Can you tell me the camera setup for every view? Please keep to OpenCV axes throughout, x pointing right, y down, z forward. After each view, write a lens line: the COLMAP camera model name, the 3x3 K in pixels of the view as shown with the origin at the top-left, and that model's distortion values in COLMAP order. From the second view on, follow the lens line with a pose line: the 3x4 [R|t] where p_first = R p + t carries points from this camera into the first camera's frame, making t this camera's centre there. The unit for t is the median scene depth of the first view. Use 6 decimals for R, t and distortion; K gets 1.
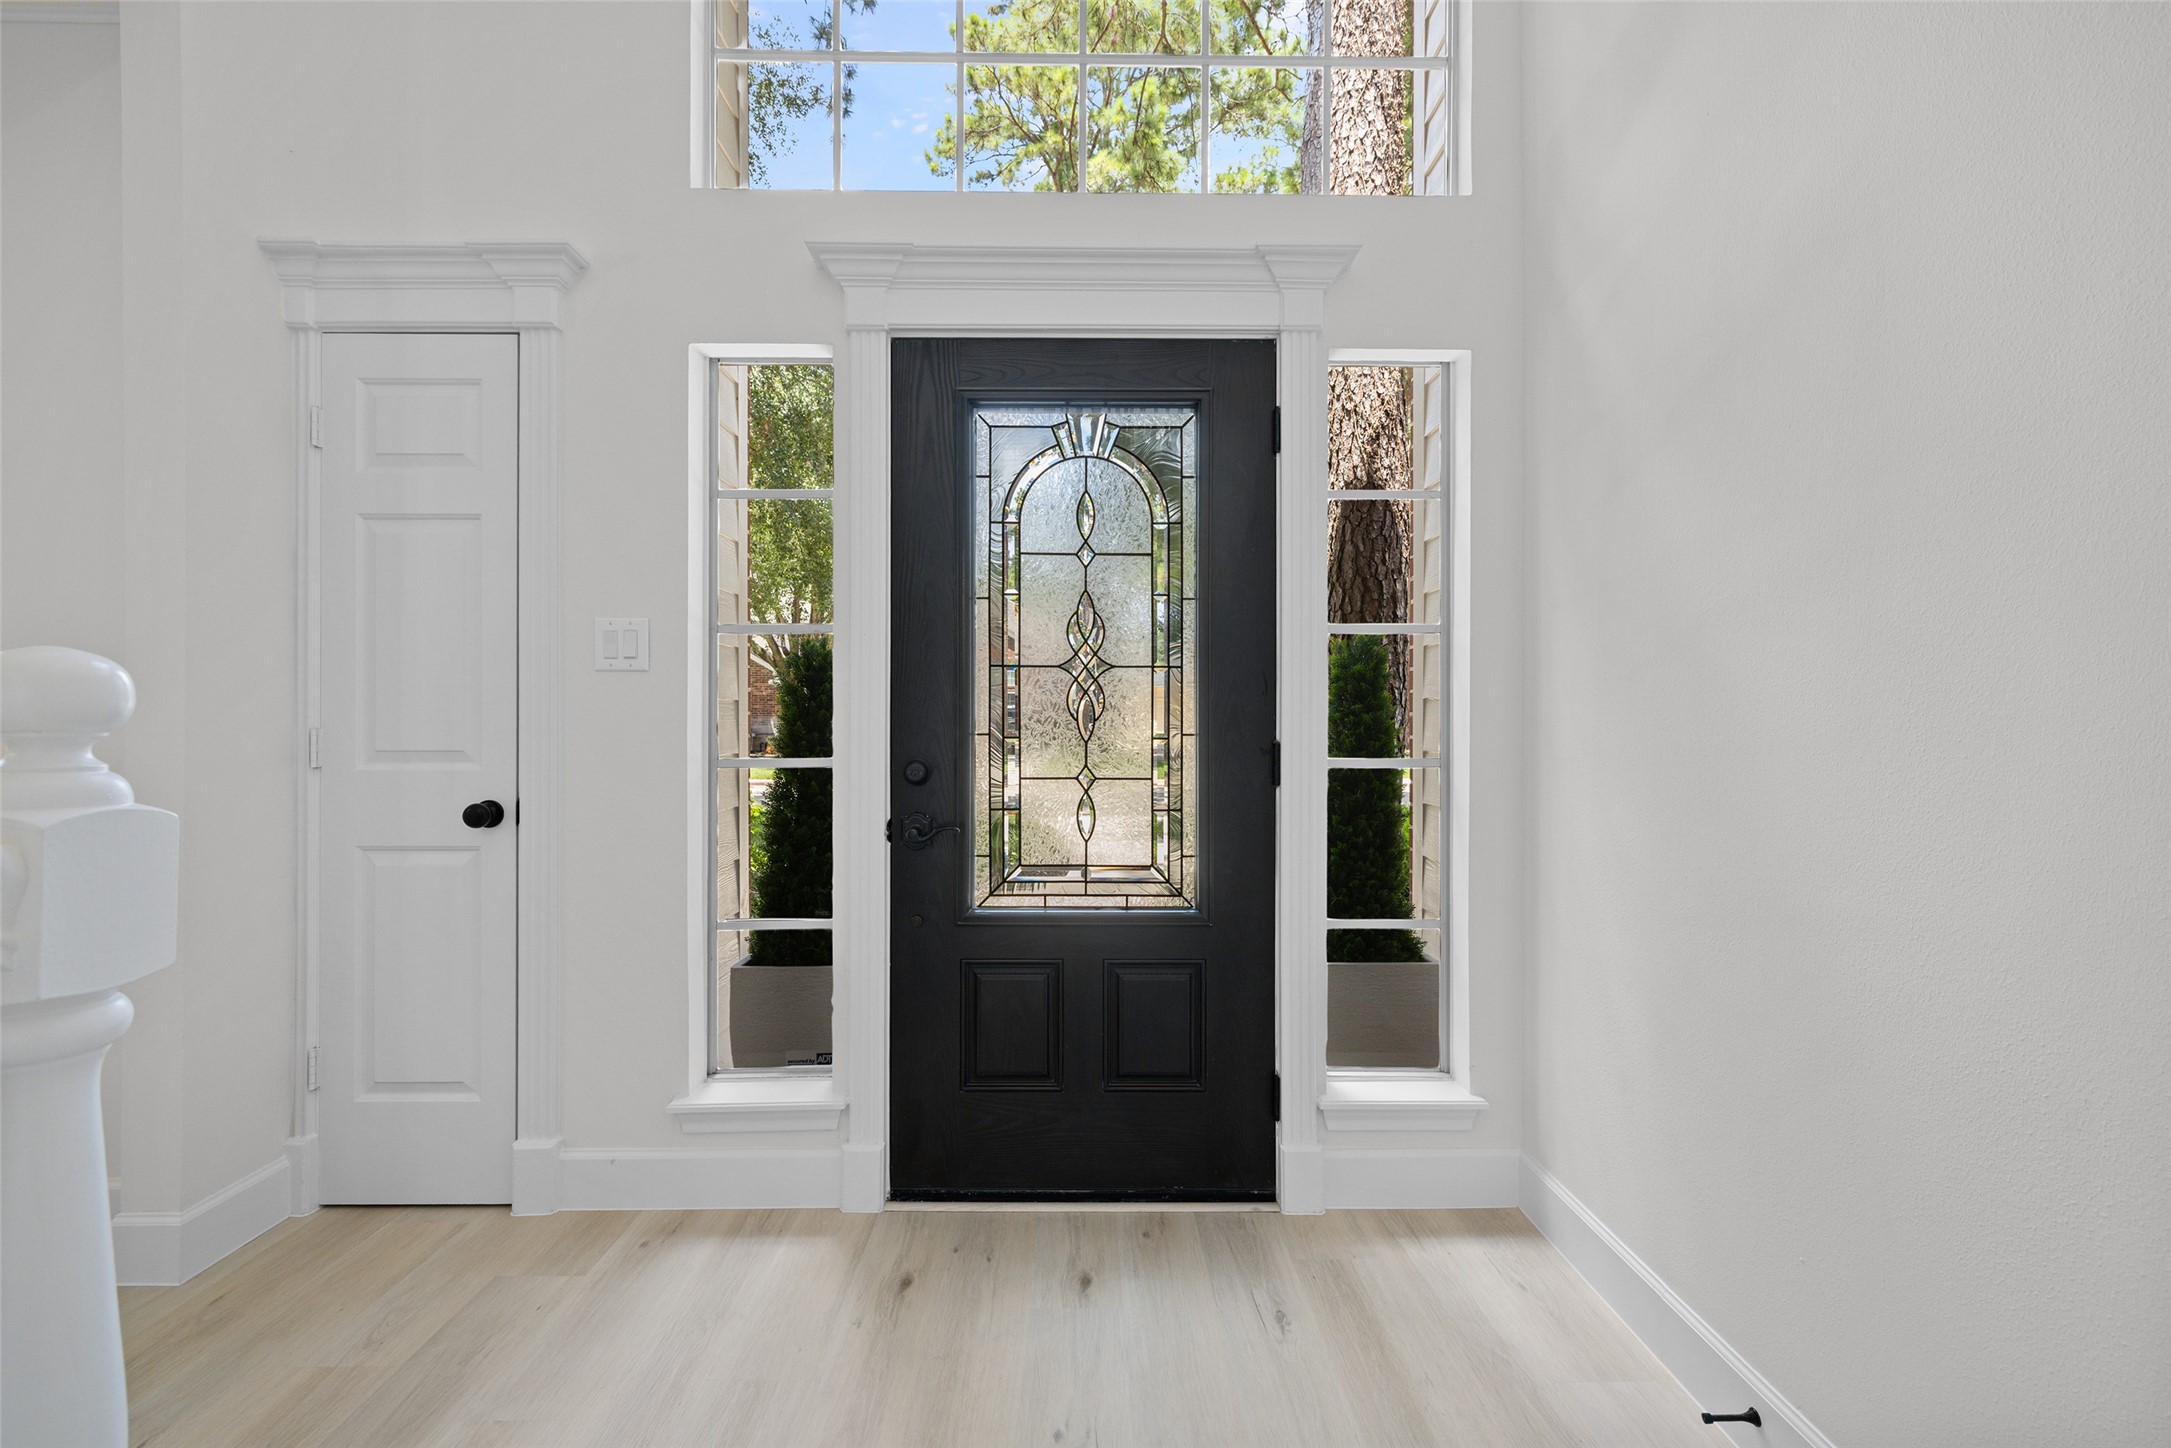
lens RADIAL K [[925.9, 0, 1083.9], [0, 925.9, 712.7], [0, 0, 1]] dist [0.003870, 0.000127]
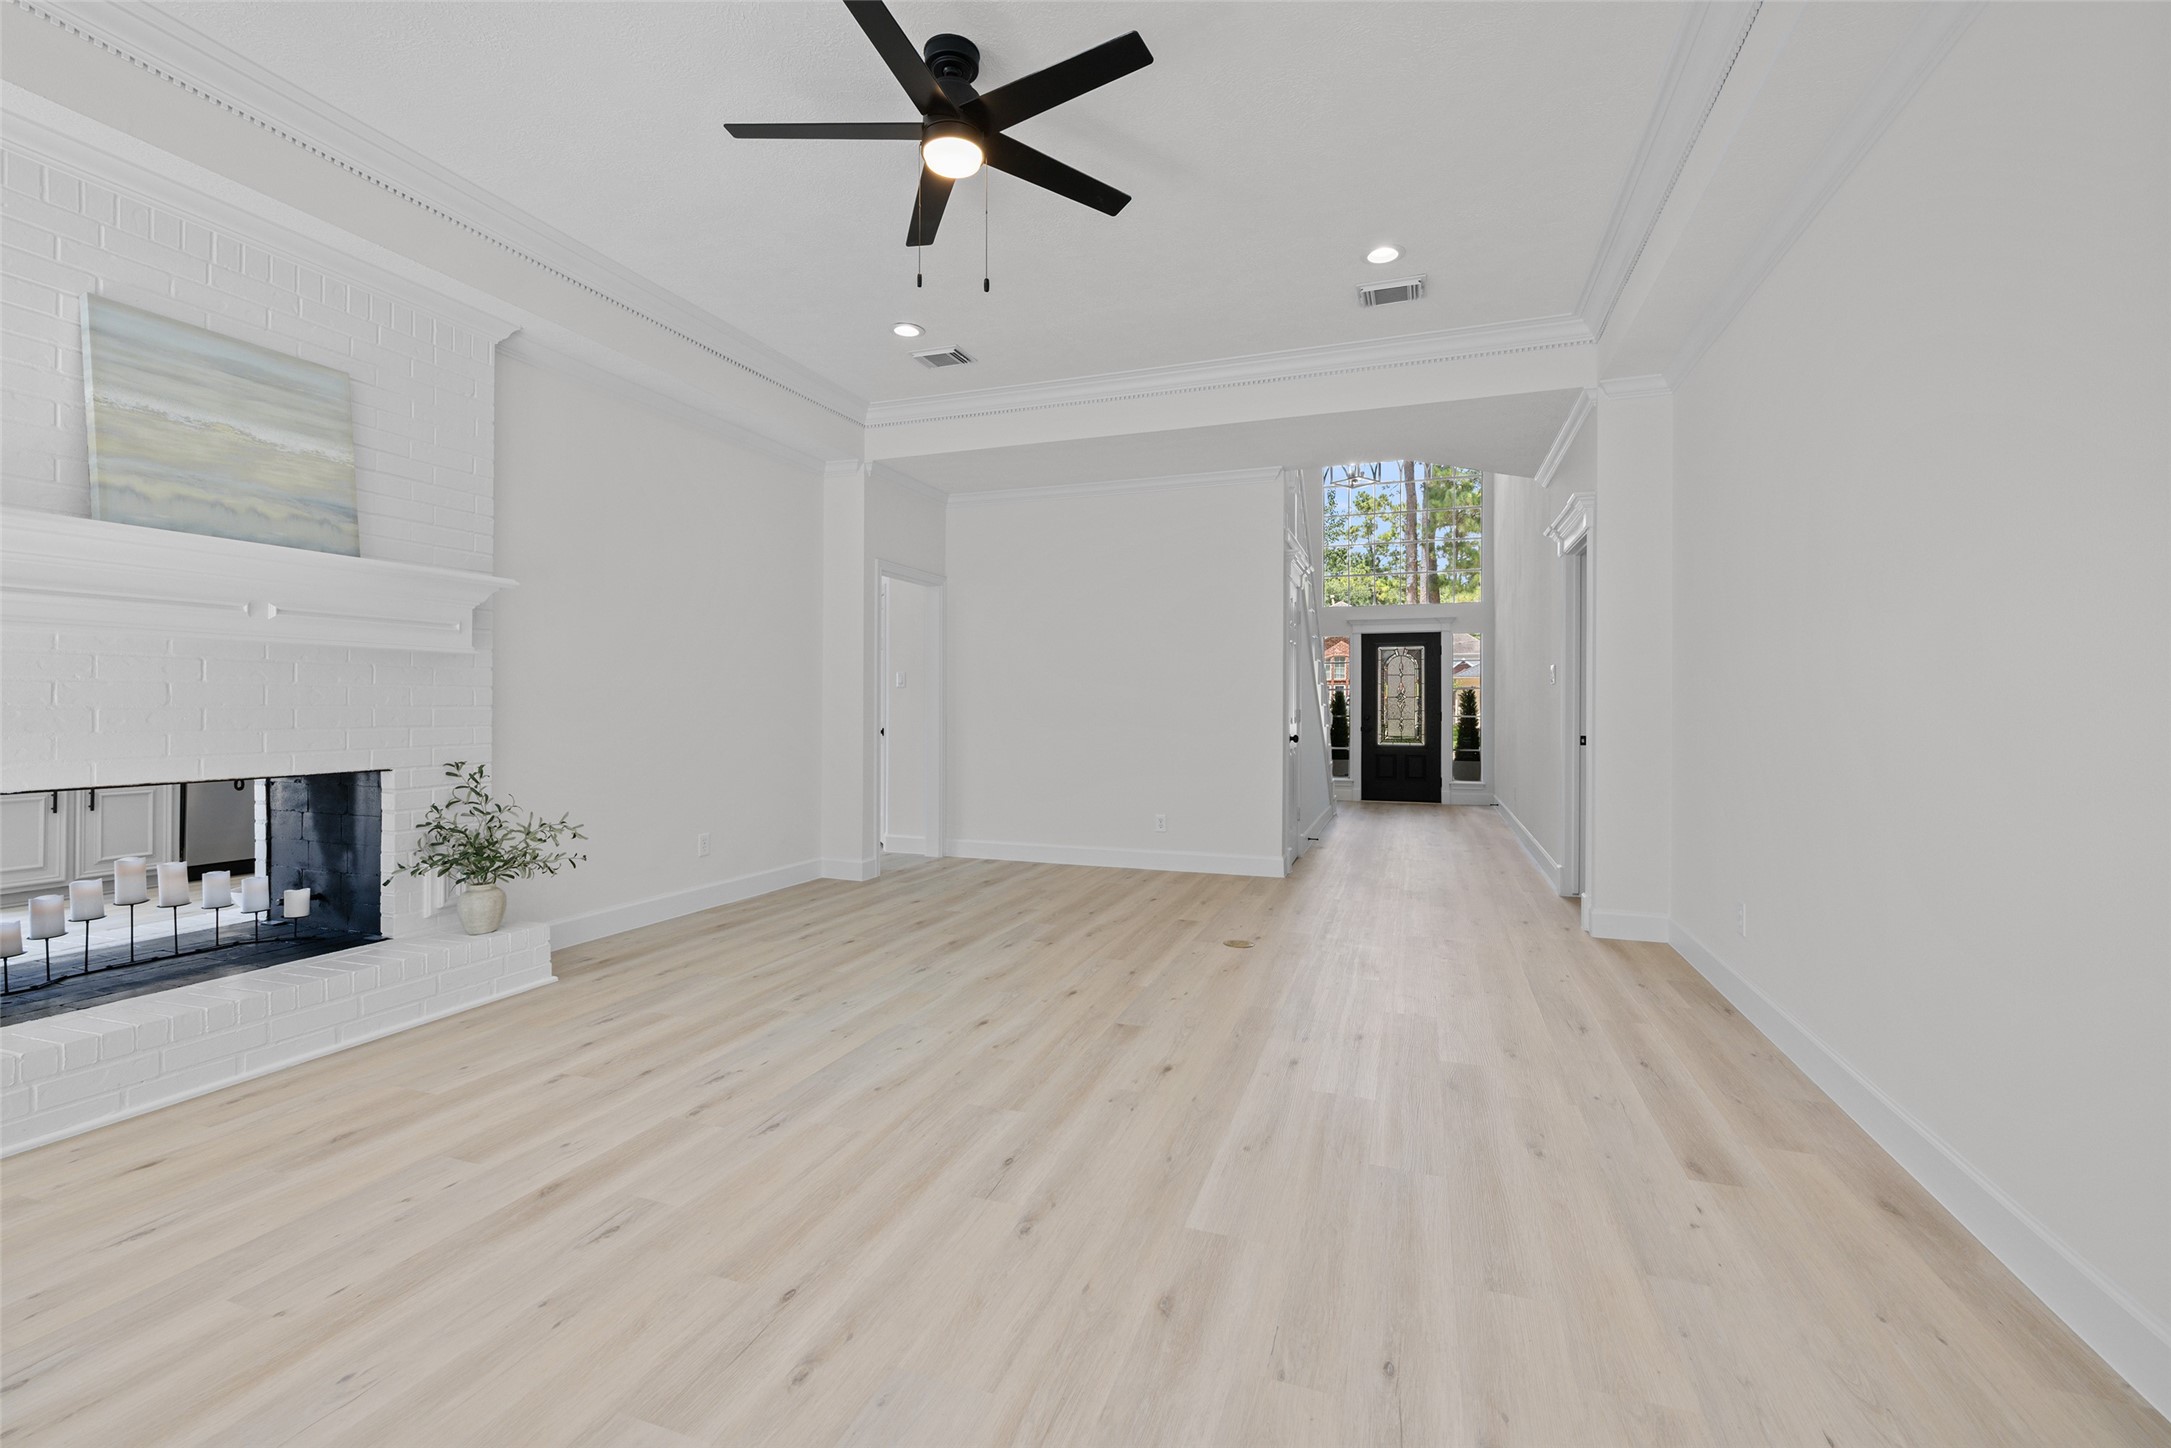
lens RADIAL K [[925.9, 0, 1094.7], [0, 925.9, 717.2], [0, 0, 1]] dist [0.003870, 0.000127]
pose [[0.938000, 0.000585, -0.346635, 0.185089], [-0.000163, 0.999999, 0.001248, 0.048828], [0.346635, -0.001114, 0.937999, -4.340969]]
